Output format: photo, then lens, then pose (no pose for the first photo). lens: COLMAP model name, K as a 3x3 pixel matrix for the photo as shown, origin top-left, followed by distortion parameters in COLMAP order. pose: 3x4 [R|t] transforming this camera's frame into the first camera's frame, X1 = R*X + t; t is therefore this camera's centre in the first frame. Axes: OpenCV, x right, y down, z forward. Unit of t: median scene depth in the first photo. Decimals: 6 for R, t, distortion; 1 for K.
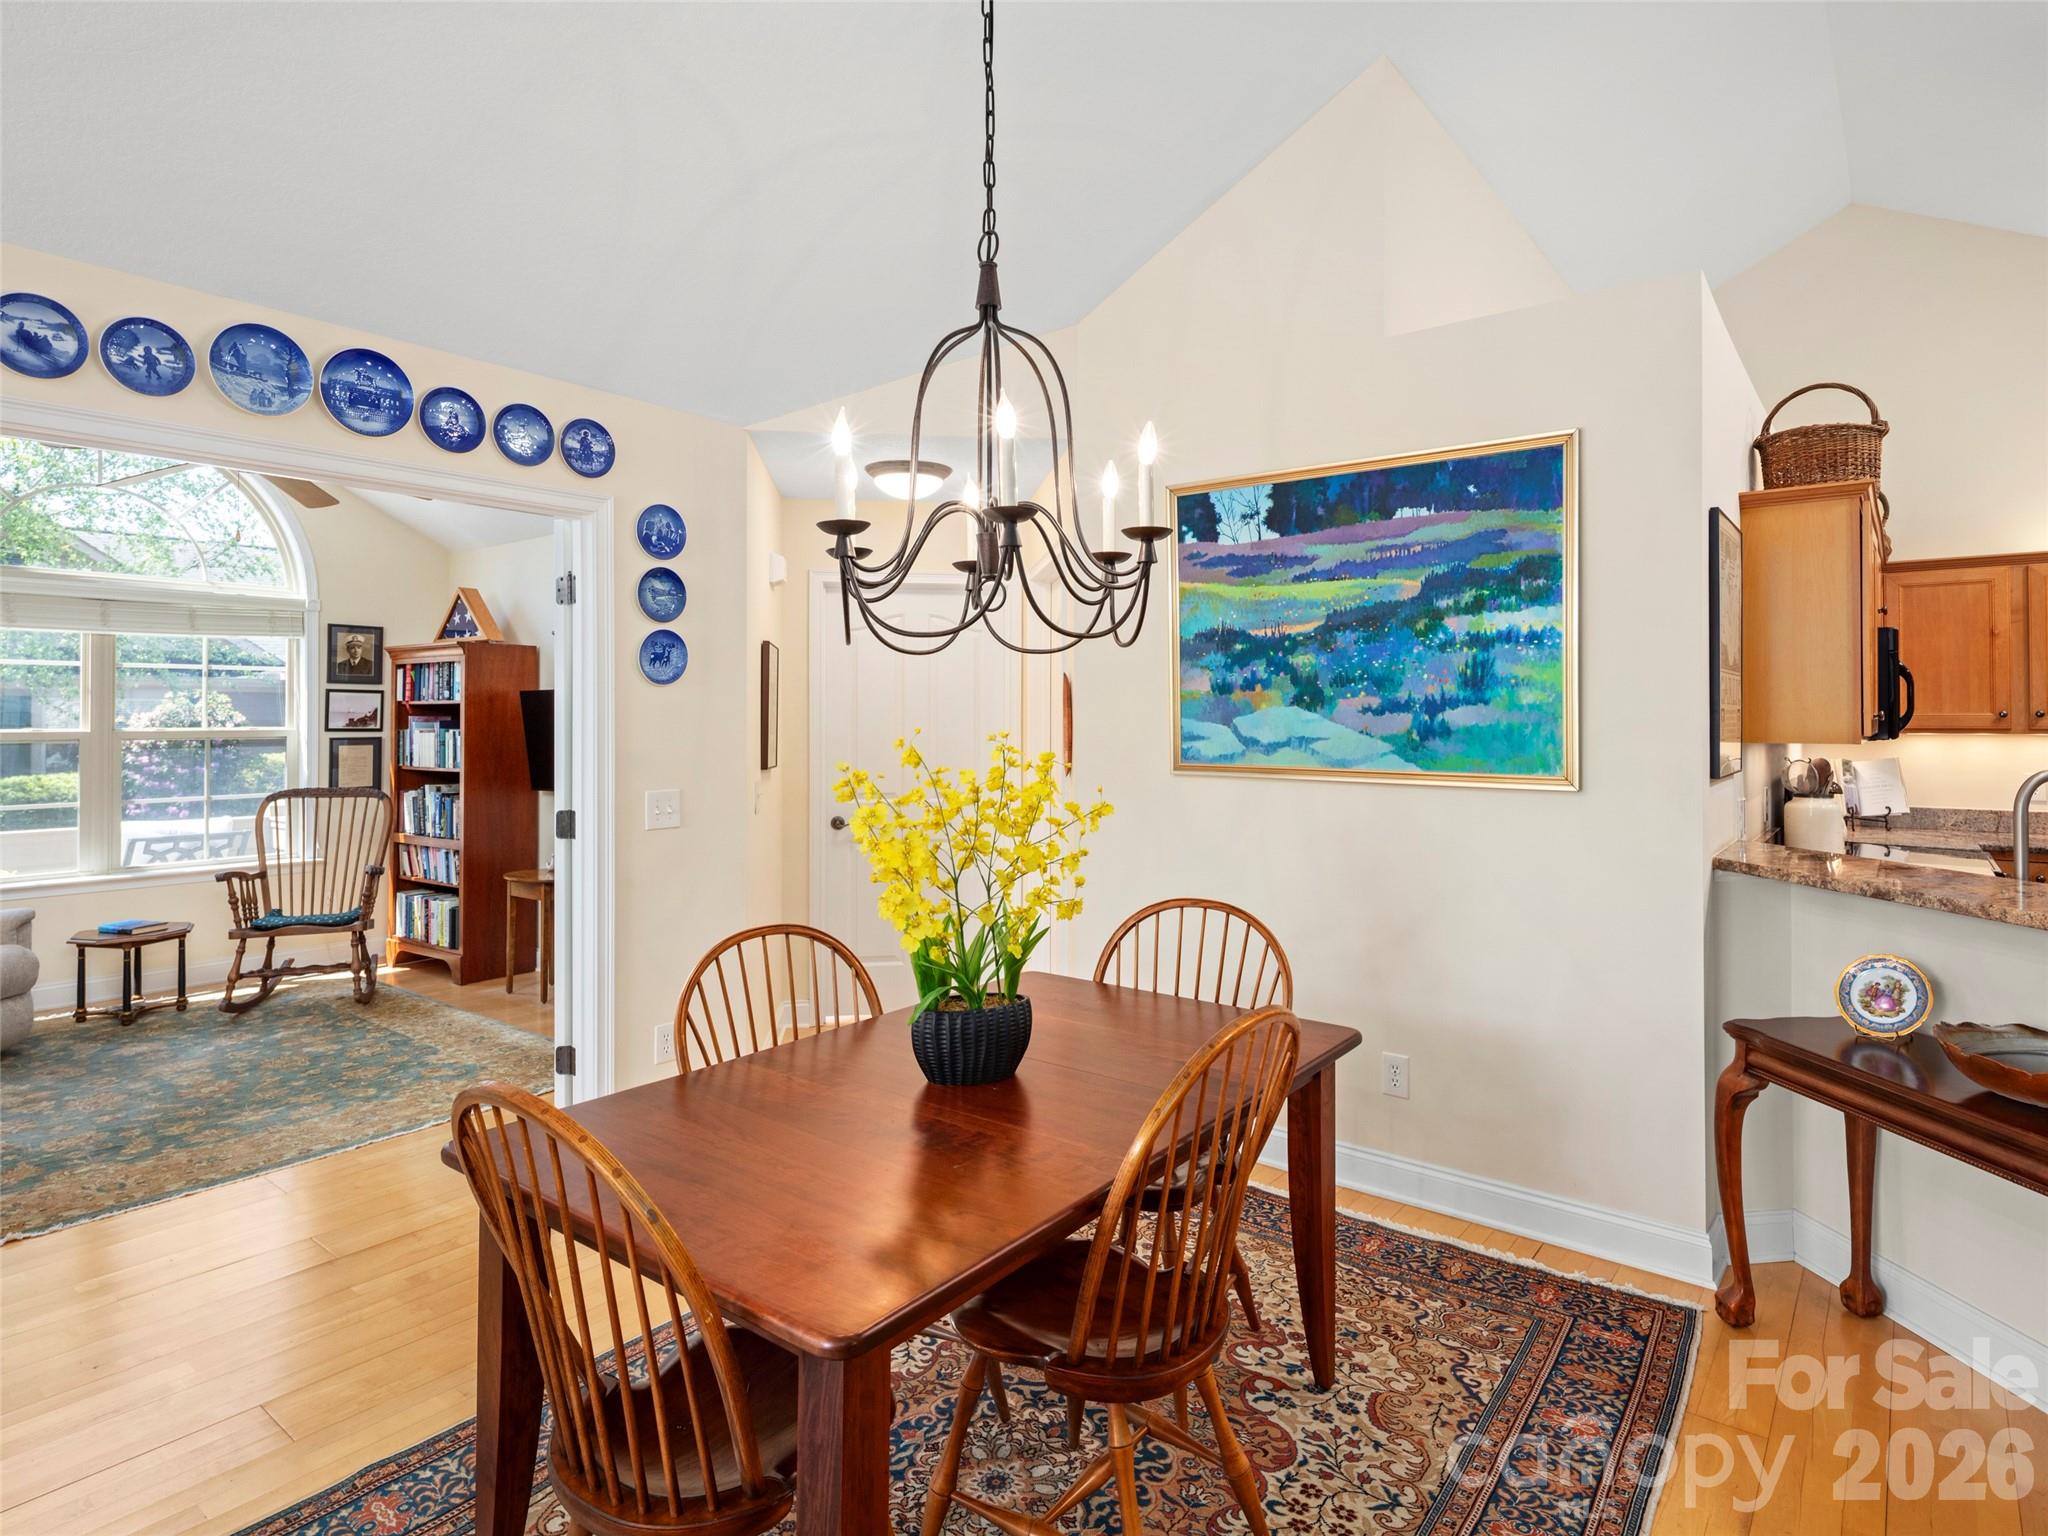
lens RADIAL K [[1116.1, 0, 1034.7], [0, 1116.1, 707.2], [0, 0, 1]] dist [0.003230, -0.000715]
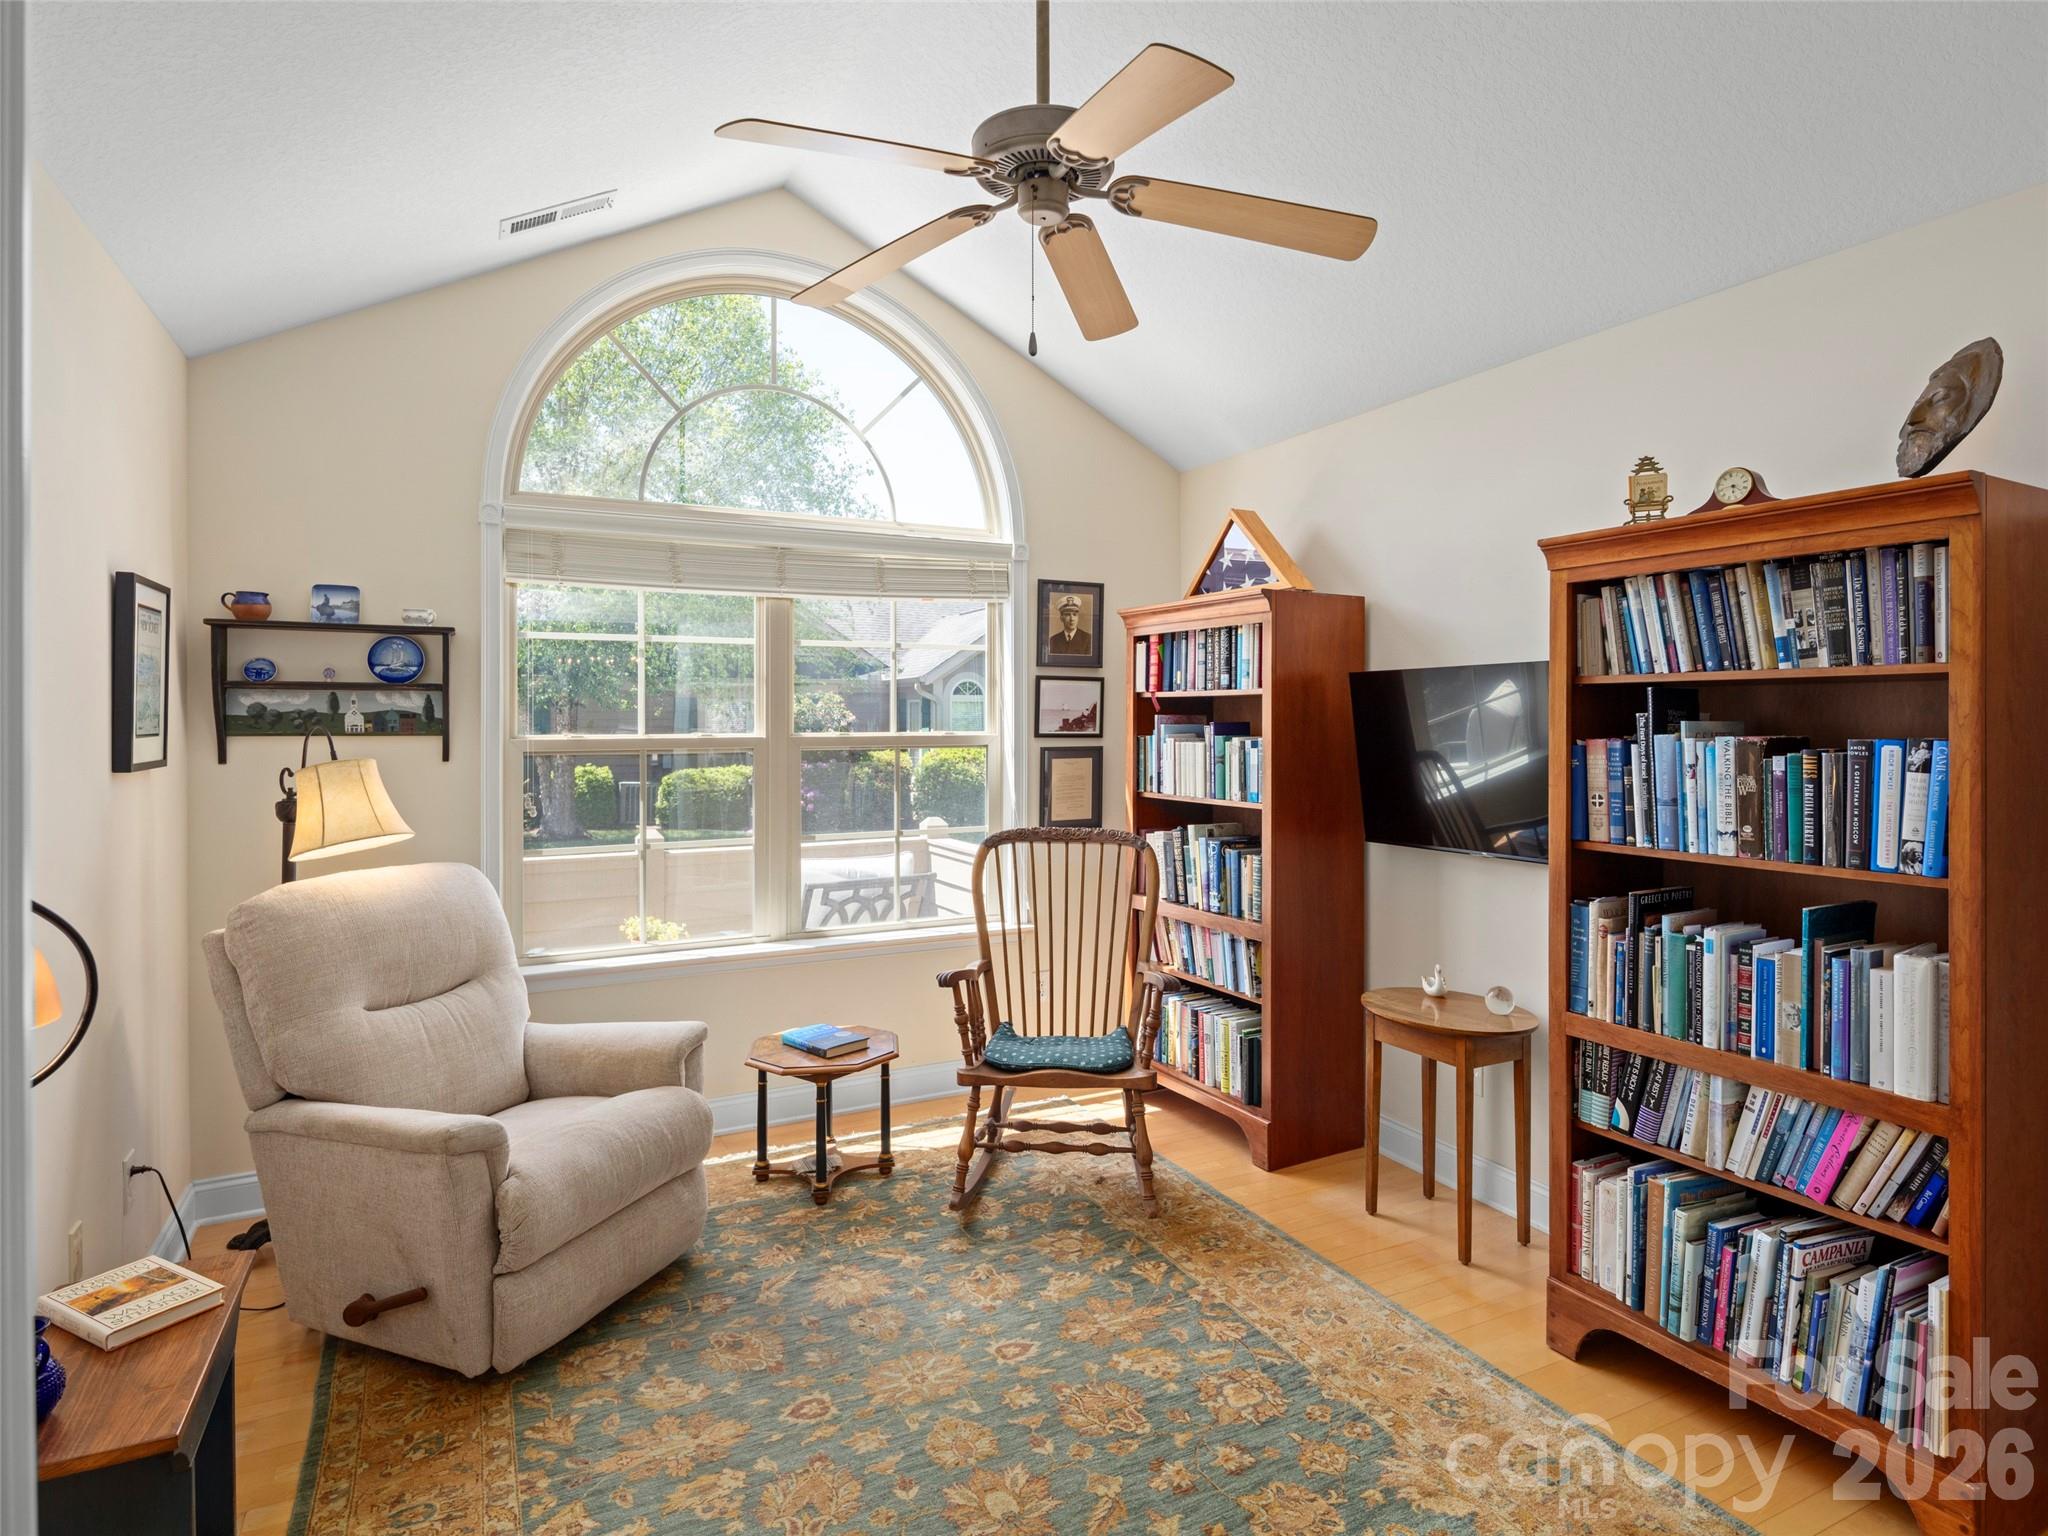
lens RADIAL K [[1116.1, 0, 1034.7], [0, 1116.1, 707.2], [0, 0, 1]] dist [0.003230, -0.000715]
pose [[0.906130, -0.004373, -0.422977, -0.358943], [0.005206, 0.999986, 0.000815, 0.002389], [0.422967, -0.002940, 0.906140, 0.395790]]
